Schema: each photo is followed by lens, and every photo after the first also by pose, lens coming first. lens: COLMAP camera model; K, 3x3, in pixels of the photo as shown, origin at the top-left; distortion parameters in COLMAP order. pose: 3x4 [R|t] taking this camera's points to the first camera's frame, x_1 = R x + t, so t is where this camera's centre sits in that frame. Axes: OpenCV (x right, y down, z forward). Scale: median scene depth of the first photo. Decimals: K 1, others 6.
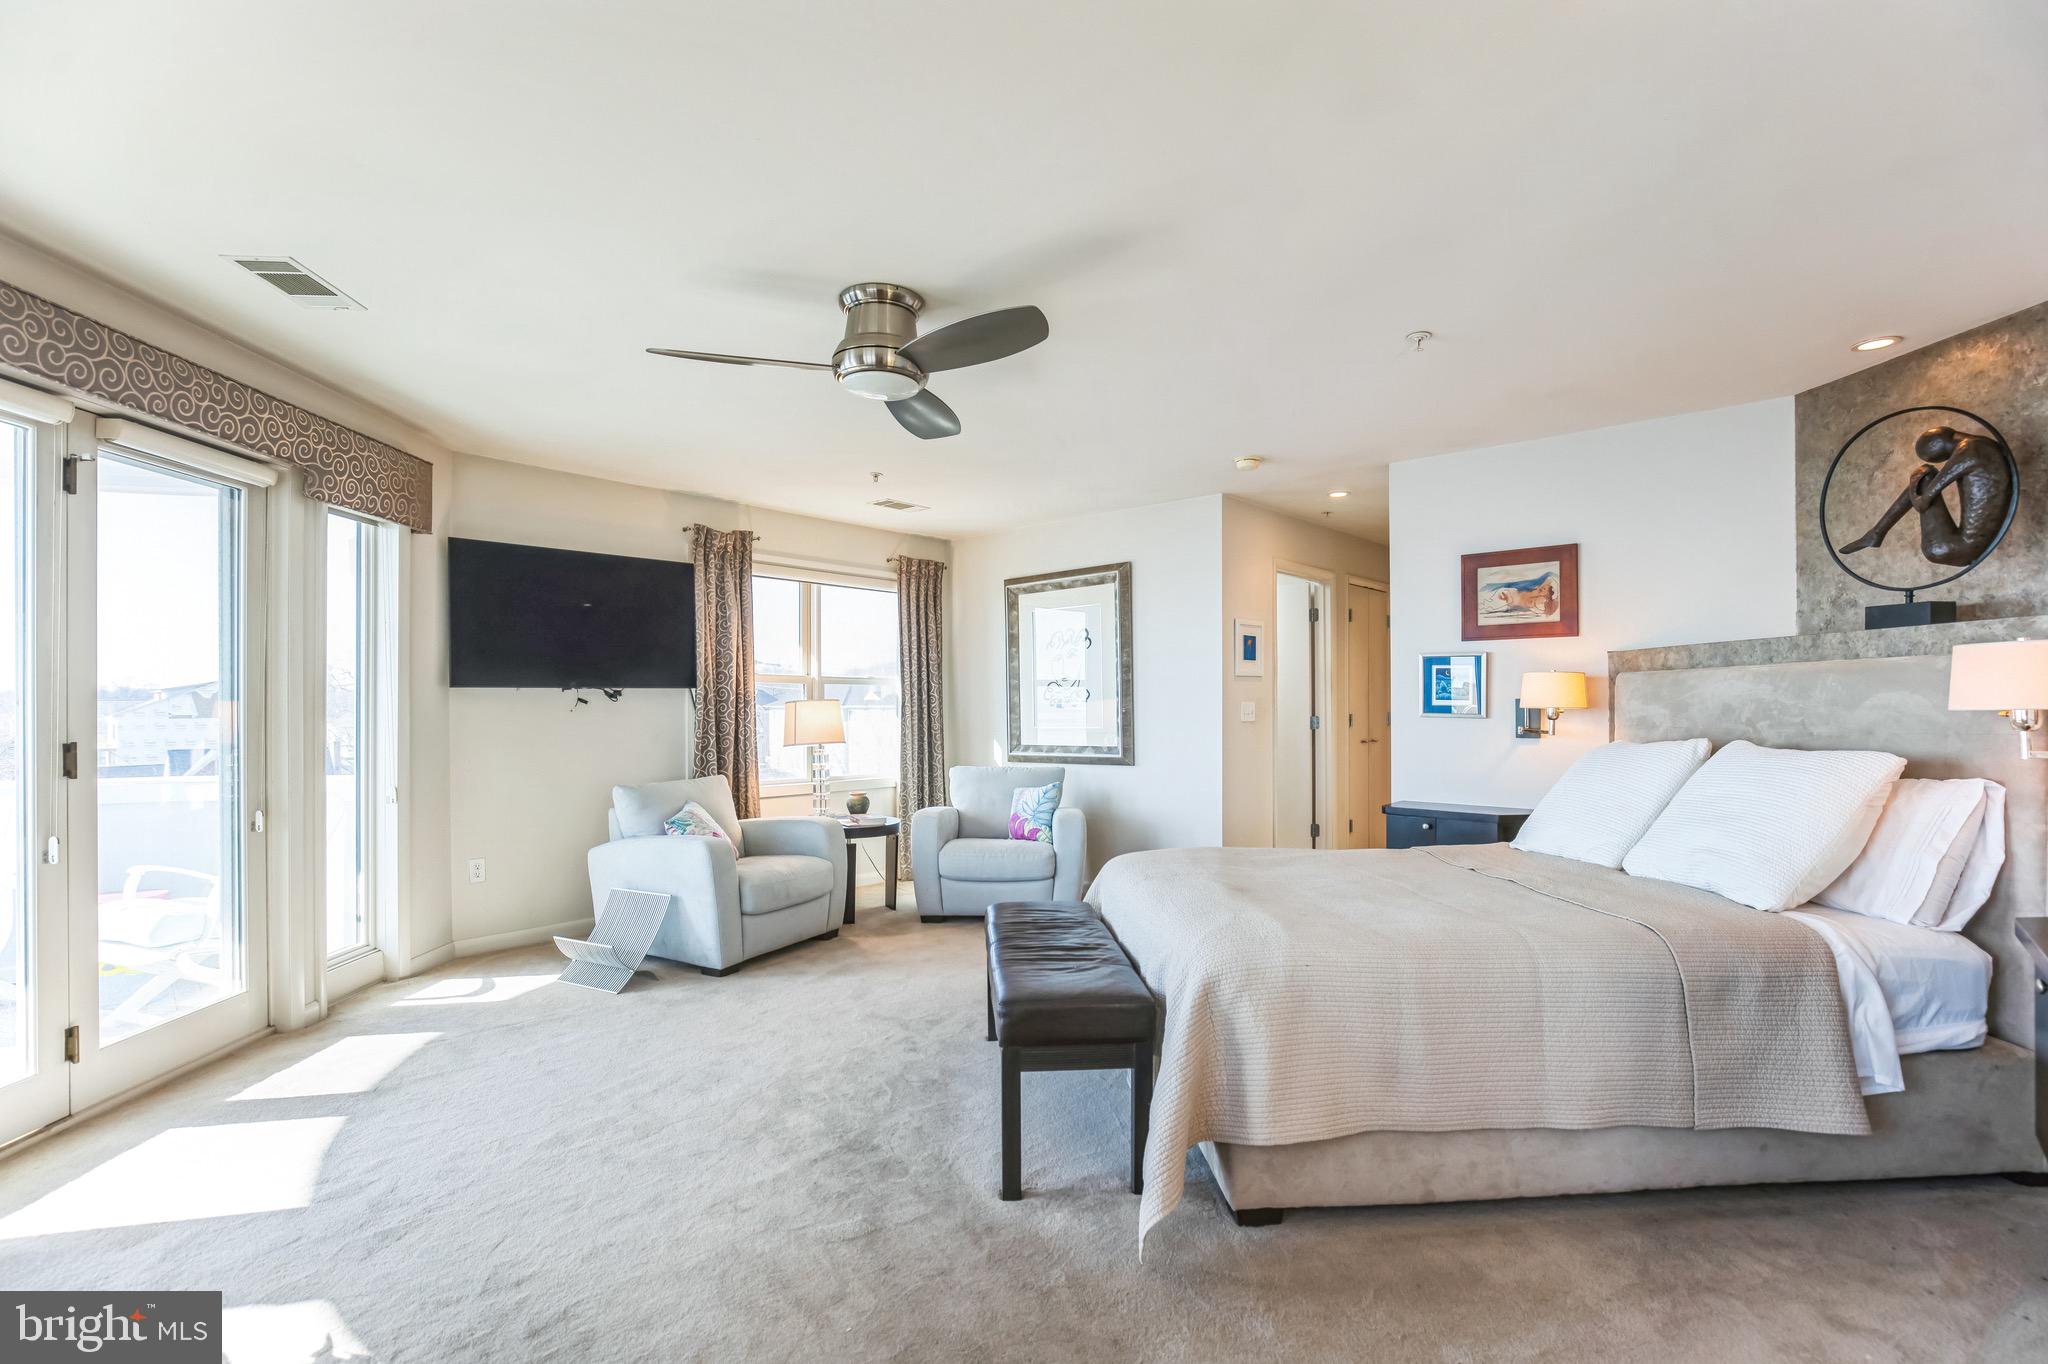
lens RADIAL K [[941.9, 0, 1038.0], [0, 941.9, 694.3], [0, 0, 1]] dist [-0.013577, 0.000065]
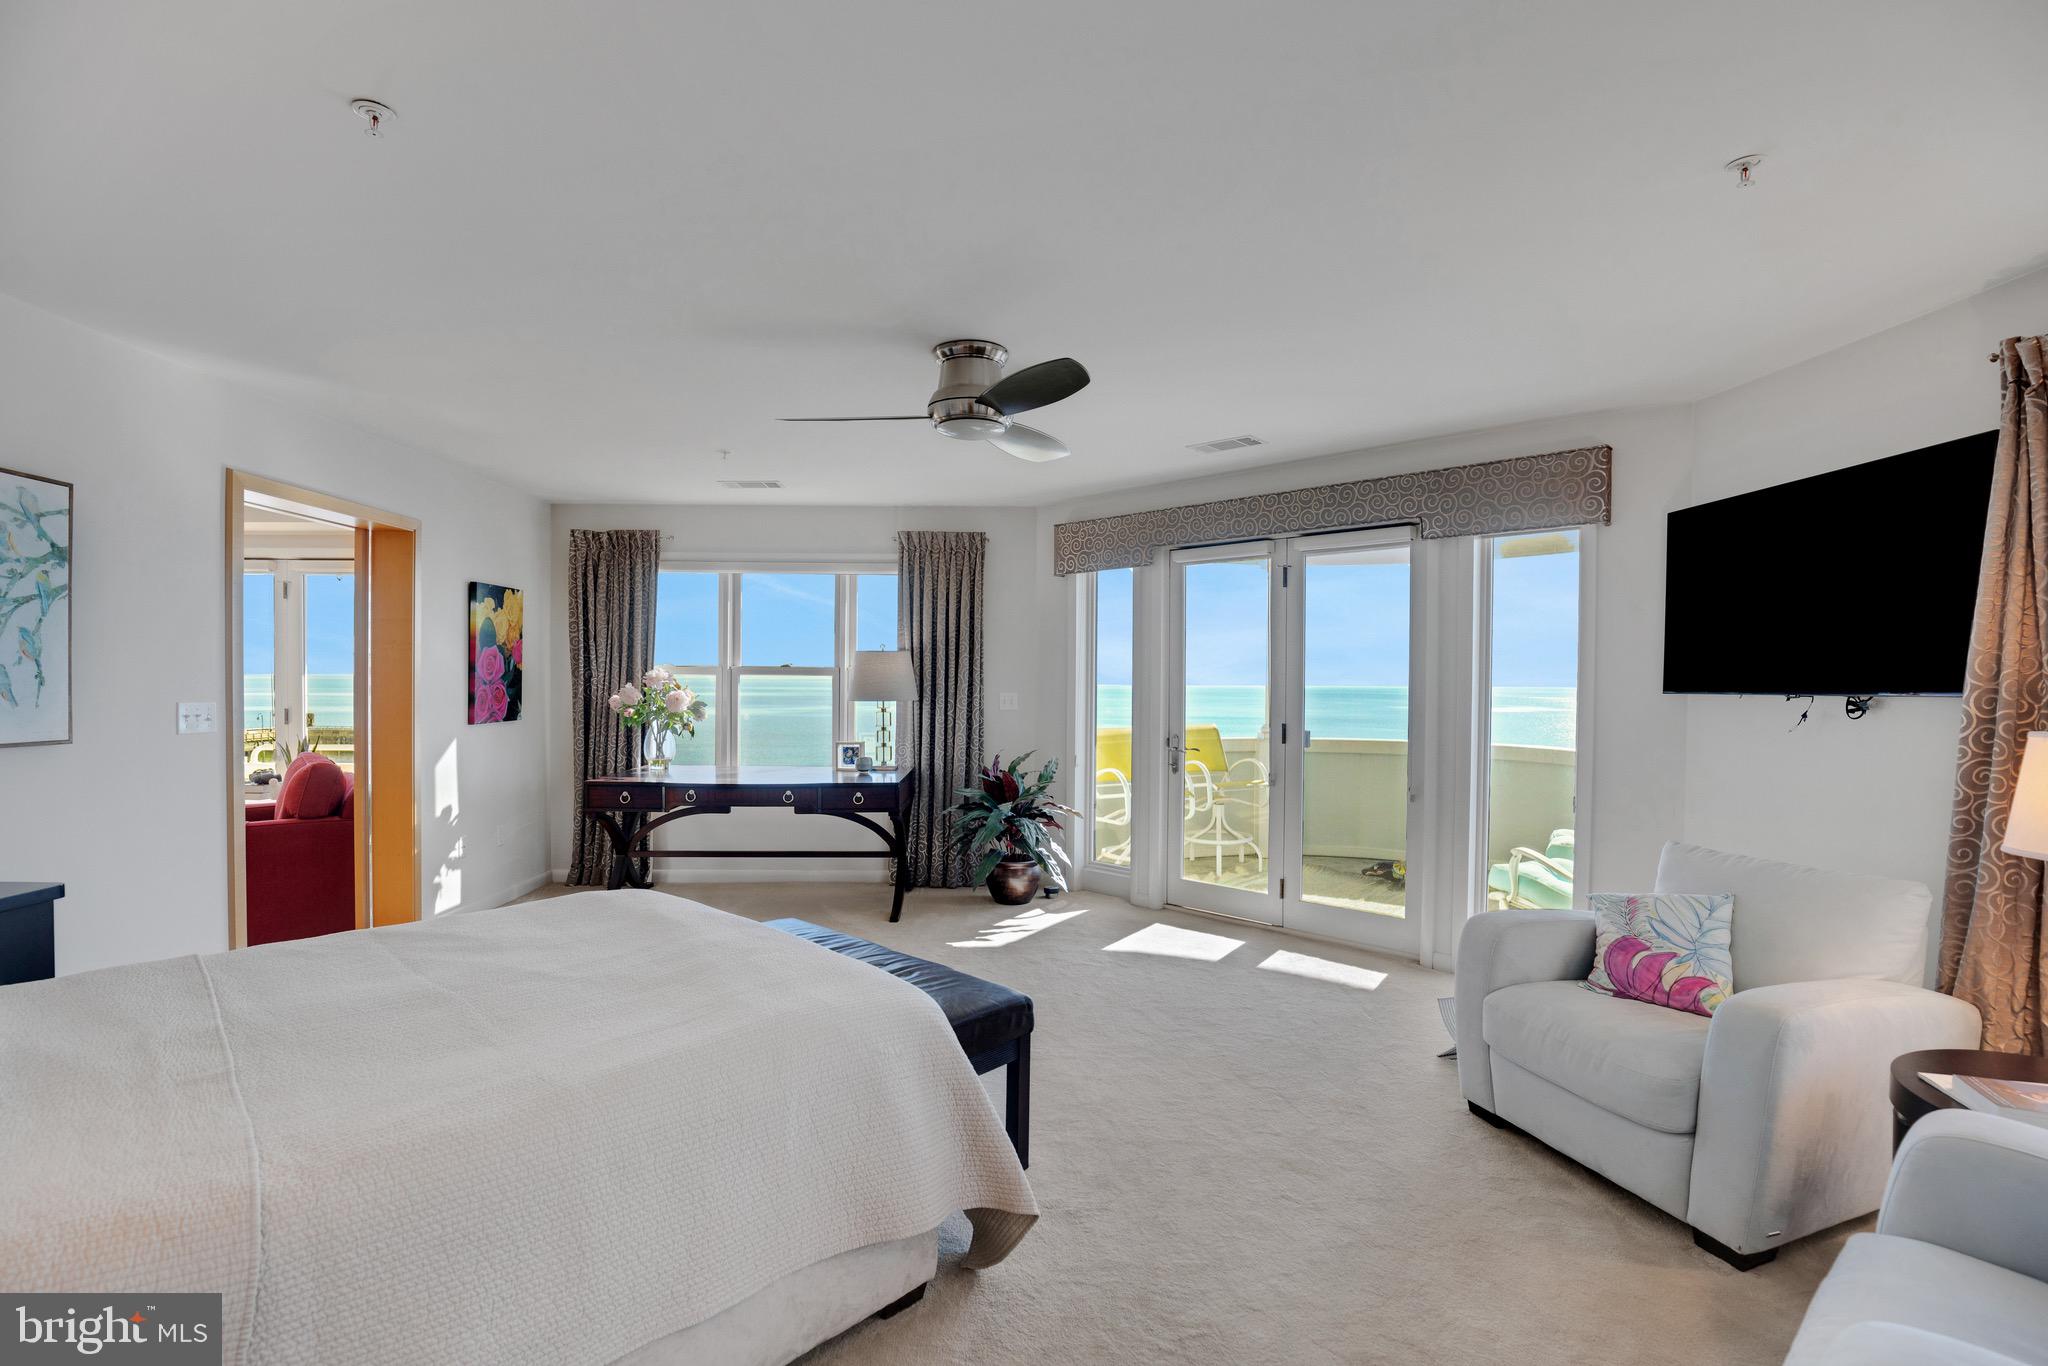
lens RADIAL K [[941.9, 0, 1038.0], [0, 941.9, 695.3], [0, 0, 1]] dist [-0.013577, 0.000065]
pose [[-0.736495, 0.009272, -0.676379, 0.365924], [-0.001545, 0.999880, 0.015390, -0.018422], [0.676441, 0.012380, -0.736393, 1.291345]]
